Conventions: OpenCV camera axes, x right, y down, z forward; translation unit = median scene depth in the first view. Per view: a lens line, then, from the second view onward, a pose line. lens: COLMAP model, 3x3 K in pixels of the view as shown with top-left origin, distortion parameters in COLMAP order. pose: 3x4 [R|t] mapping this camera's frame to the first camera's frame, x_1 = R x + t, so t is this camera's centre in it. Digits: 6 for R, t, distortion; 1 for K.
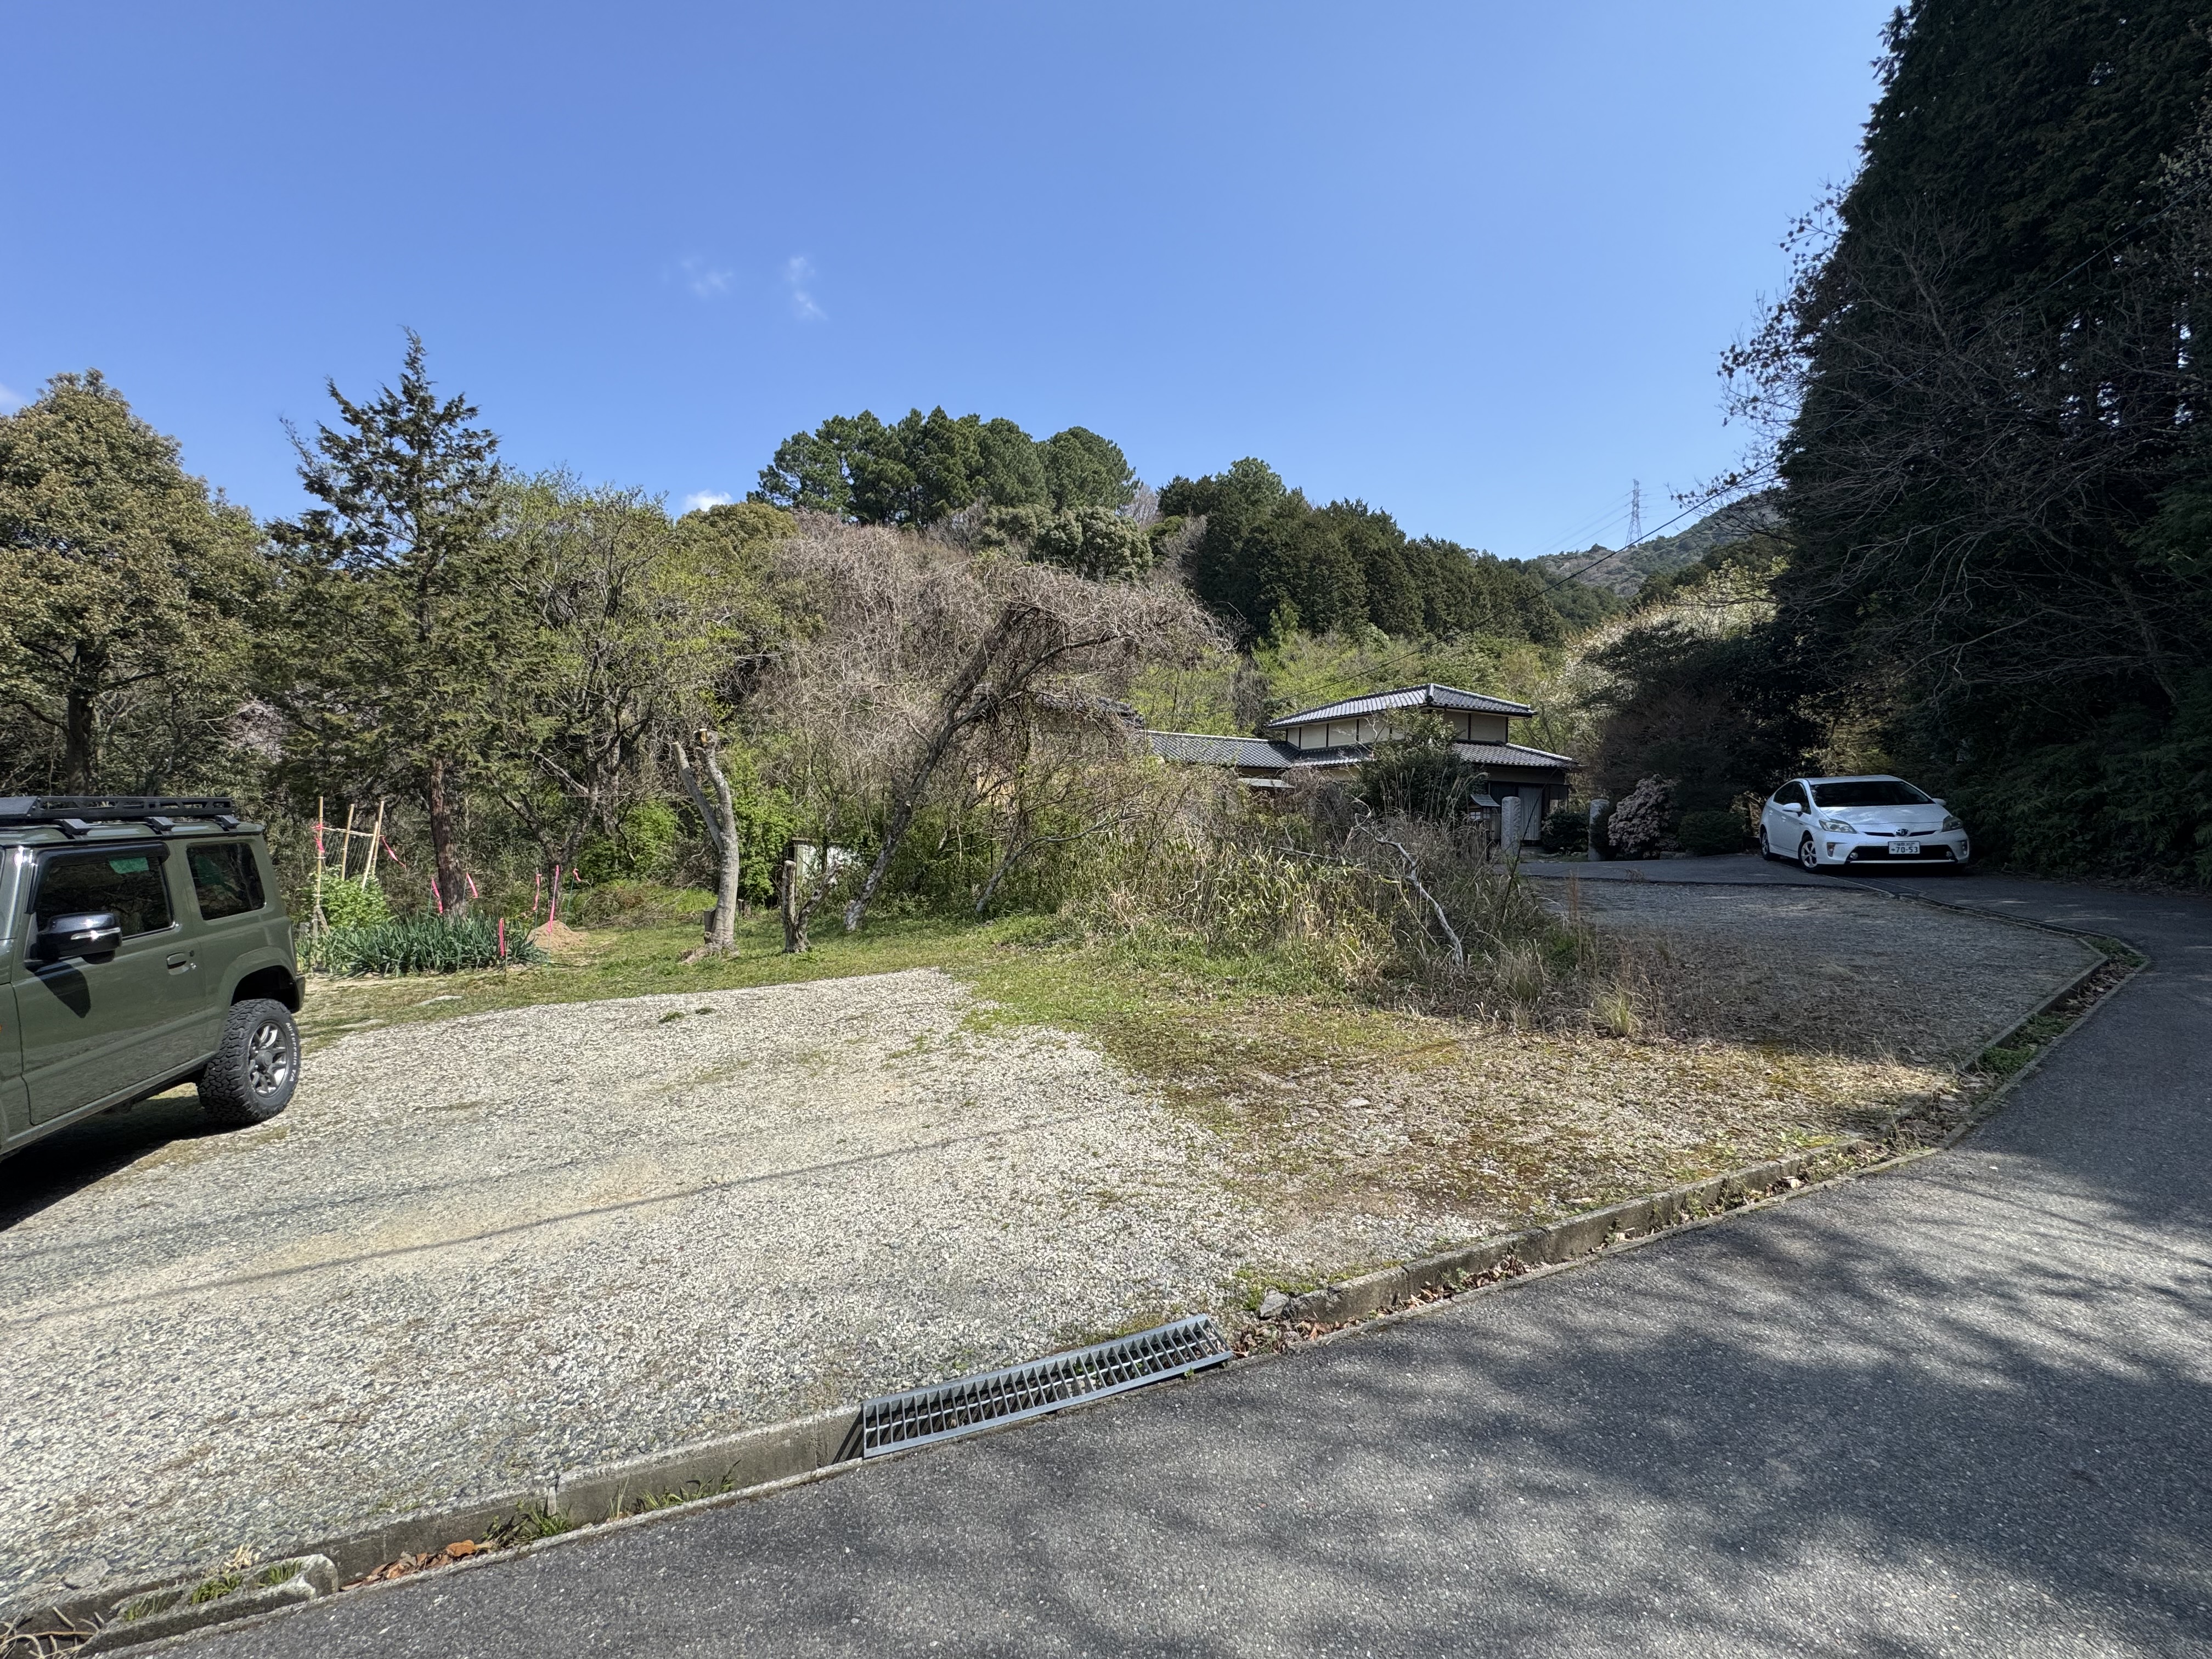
lens RADIAL K [[882.2, 0, 1108.7], [0, 882.2, 827.5], [0, 0, 1]] dist [-0.001926, 0.000568]
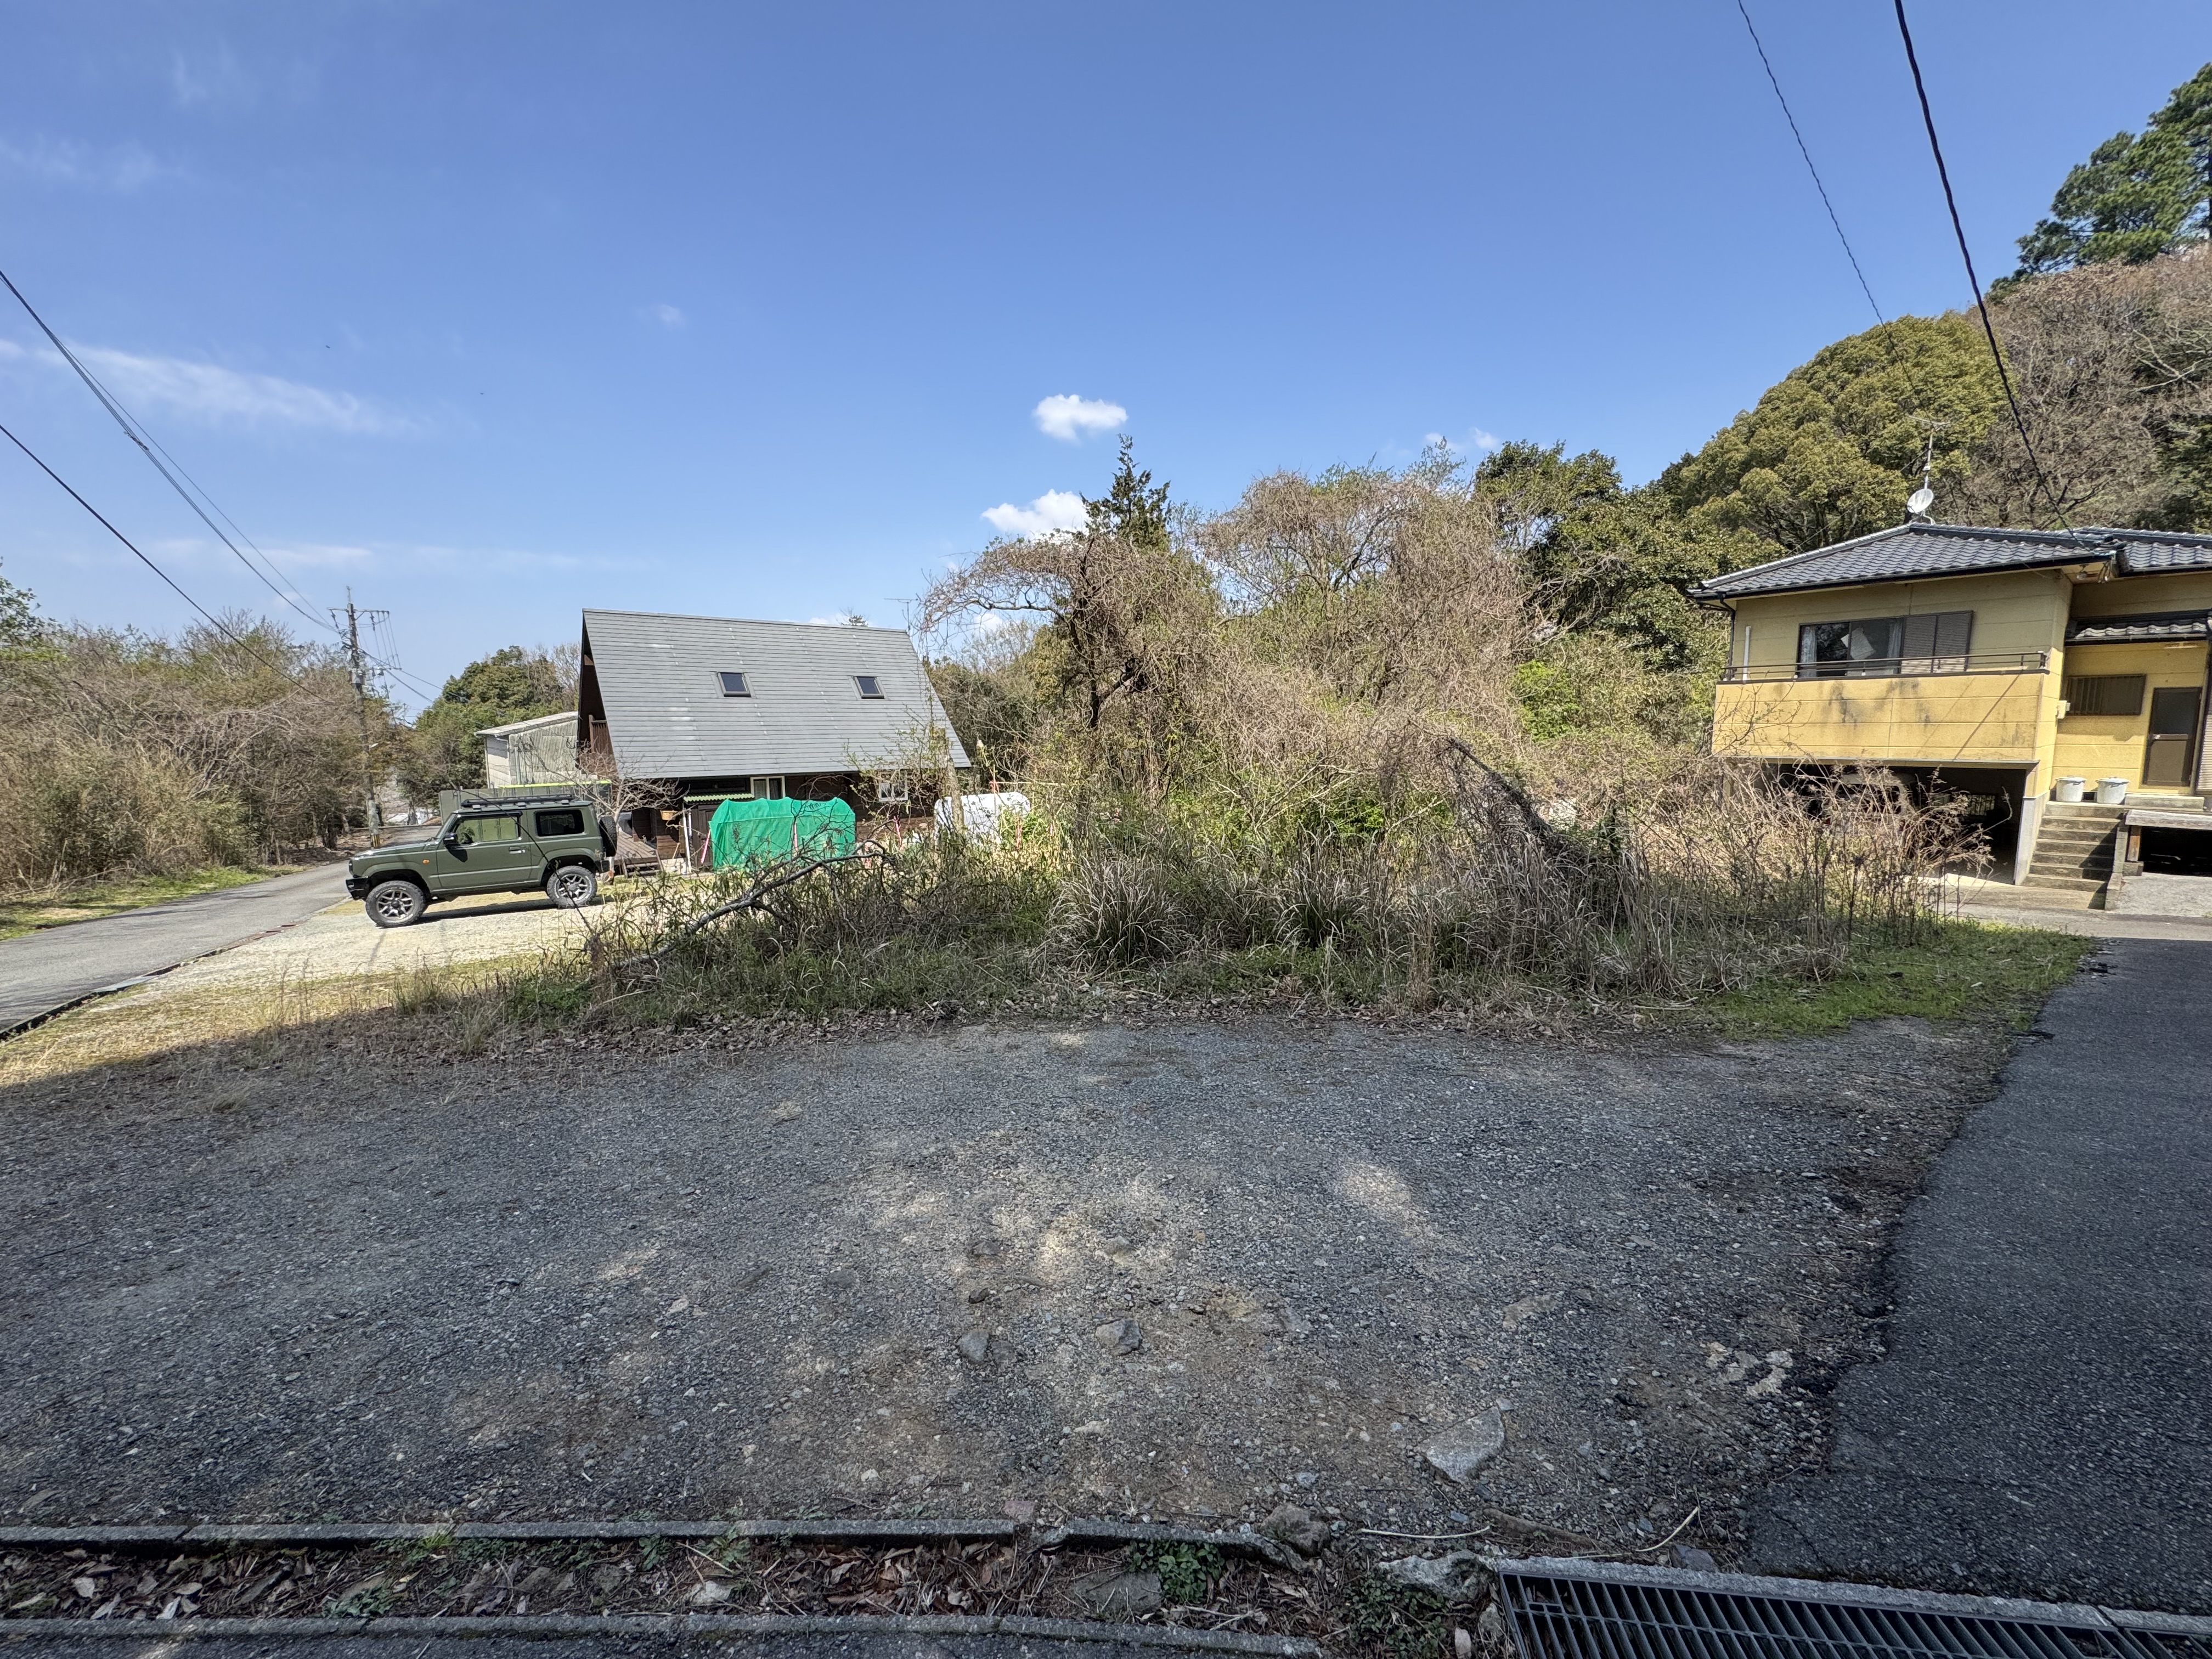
lens RADIAL K [[882.2, 0, 1096.3], [0, 882.2, 822.0], [0, 0, 1]] dist [-0.001926, 0.000568]
pose [[0.269465, 0.069167, -0.960523, 0.780672], [0.014016, 0.997030, 0.075728, -0.053870], [0.962908, -0.033869, 0.267695, 0.680941]]
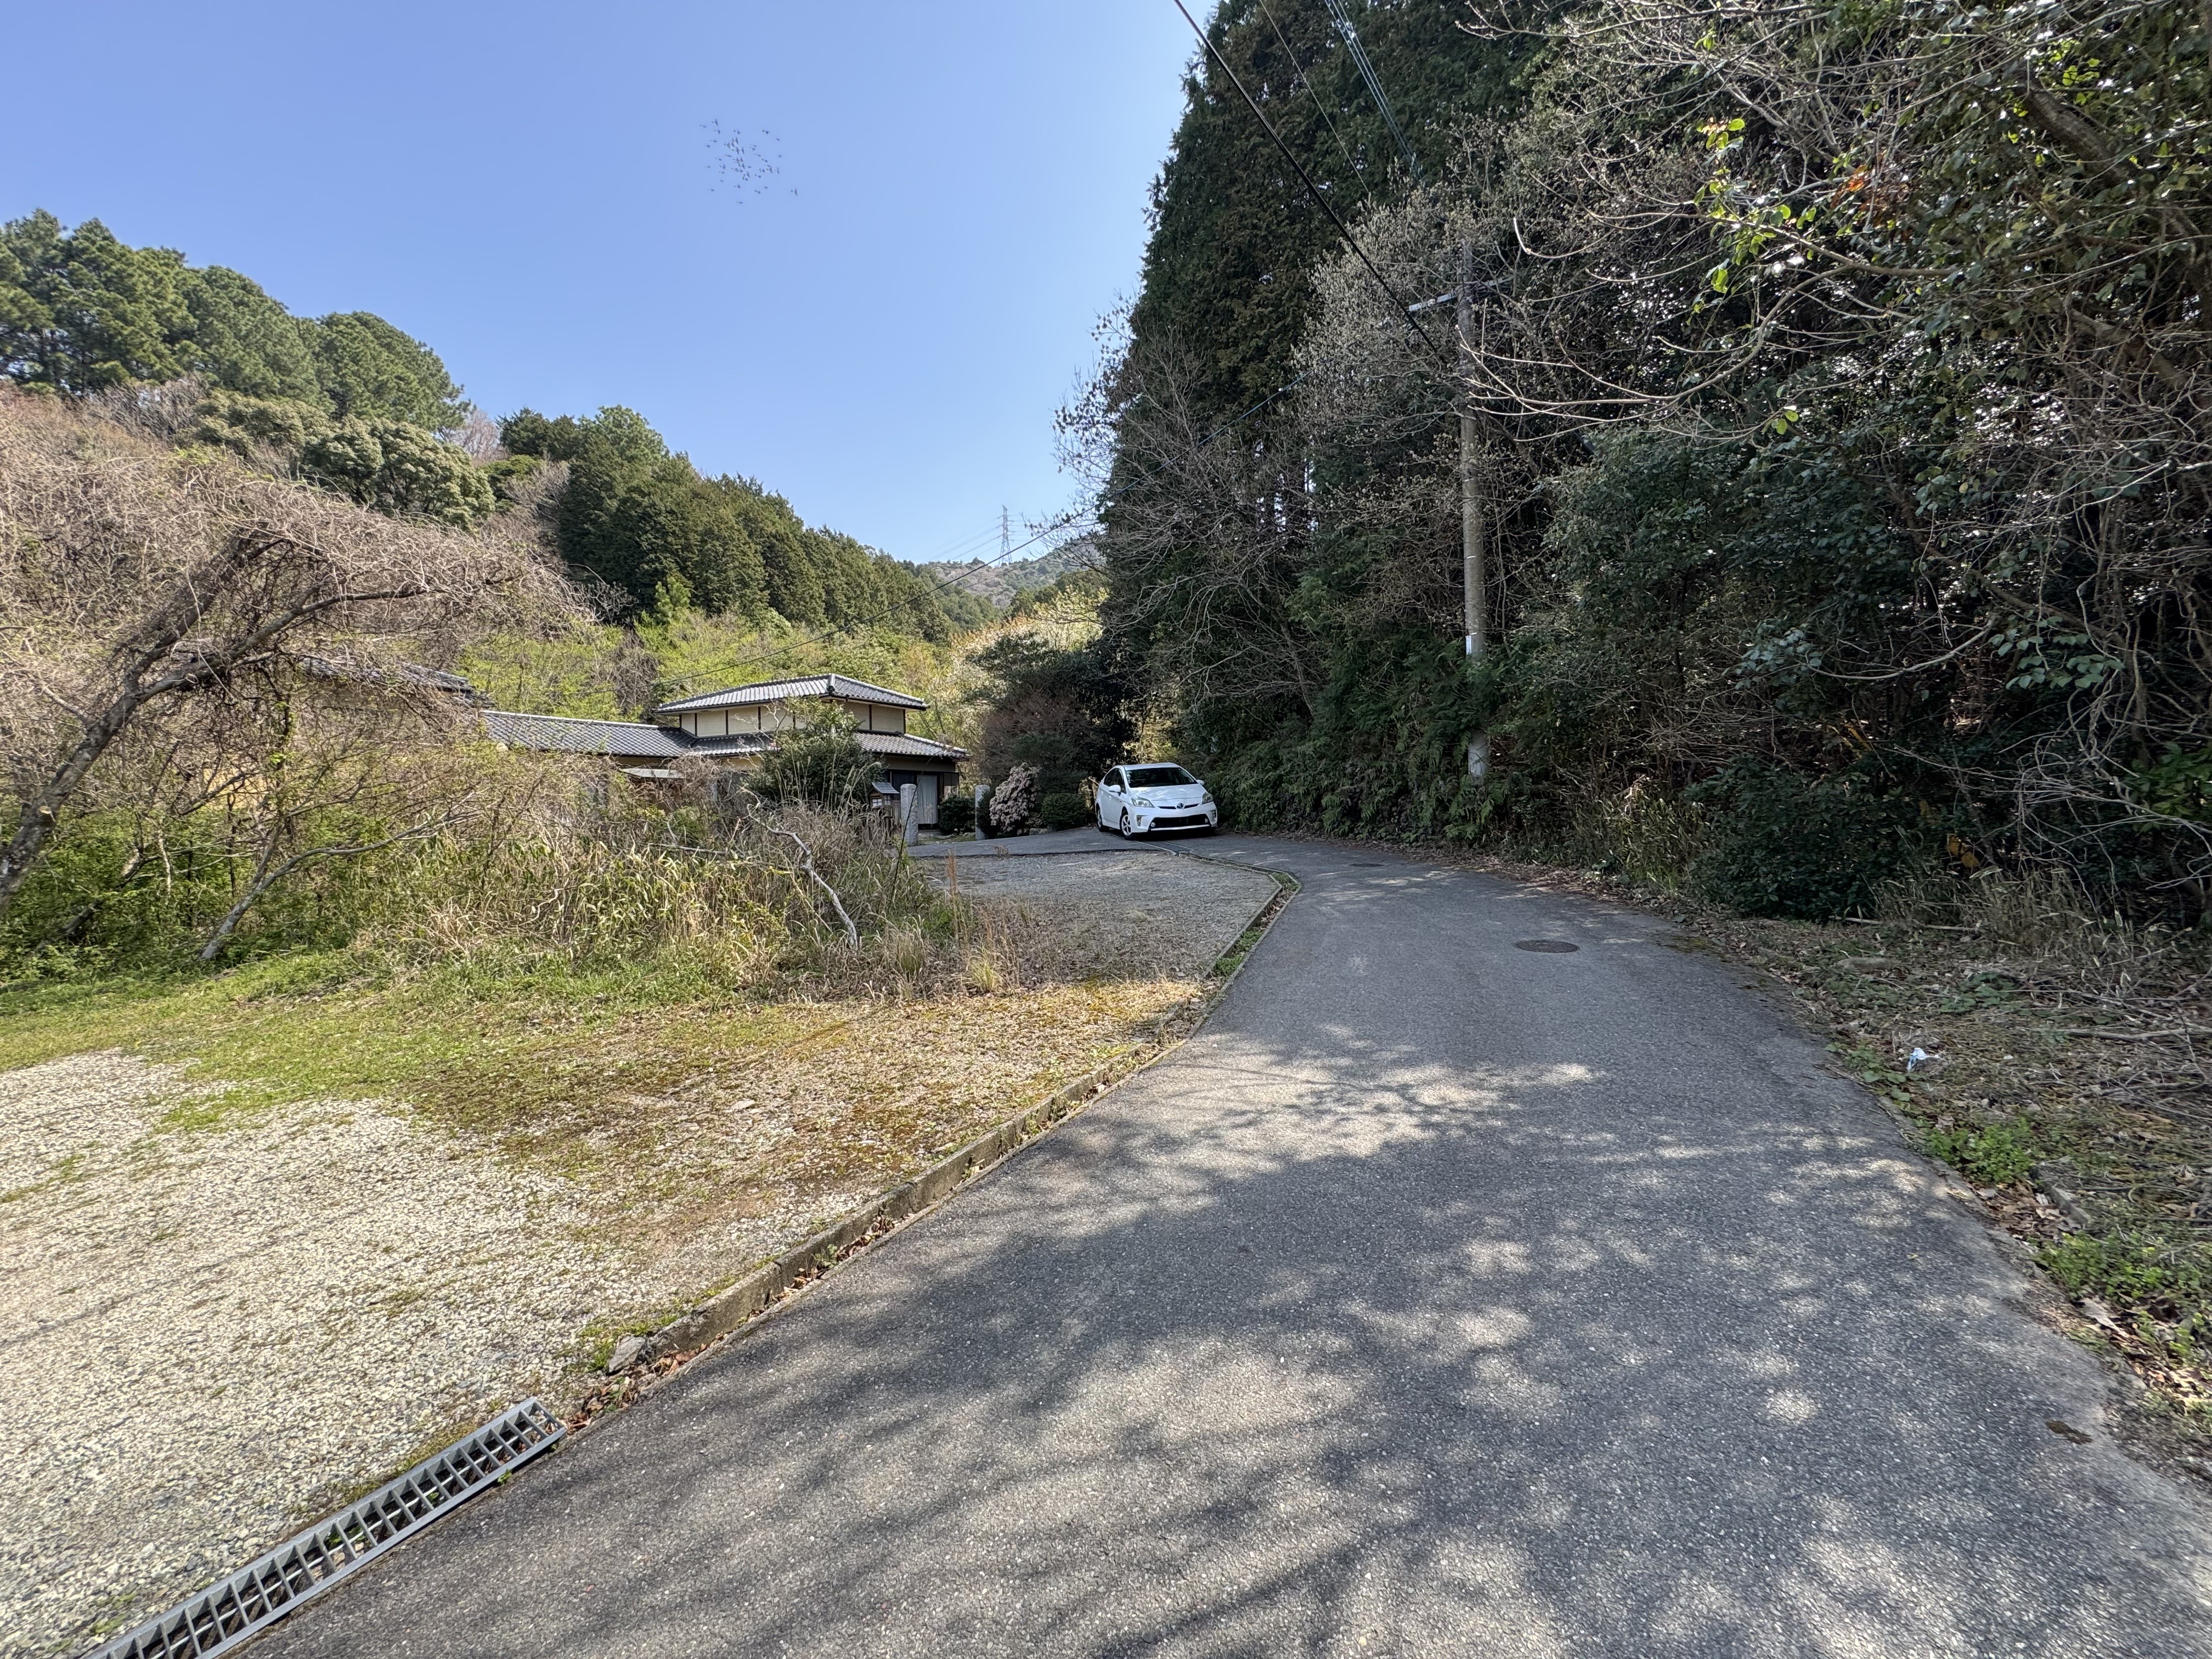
lens RADIAL K [[882.2, 0, 1108.1], [0, 882.2, 828.3], [0, 0, 1]] dist [-0.001926, 0.000568]
pose [[0.800385, -0.047130, 0.597631, 0.013697], [0.039408, 0.998885, 0.025996, 0.000569], [-0.598190, 0.002744, 0.801349, -0.002964]]
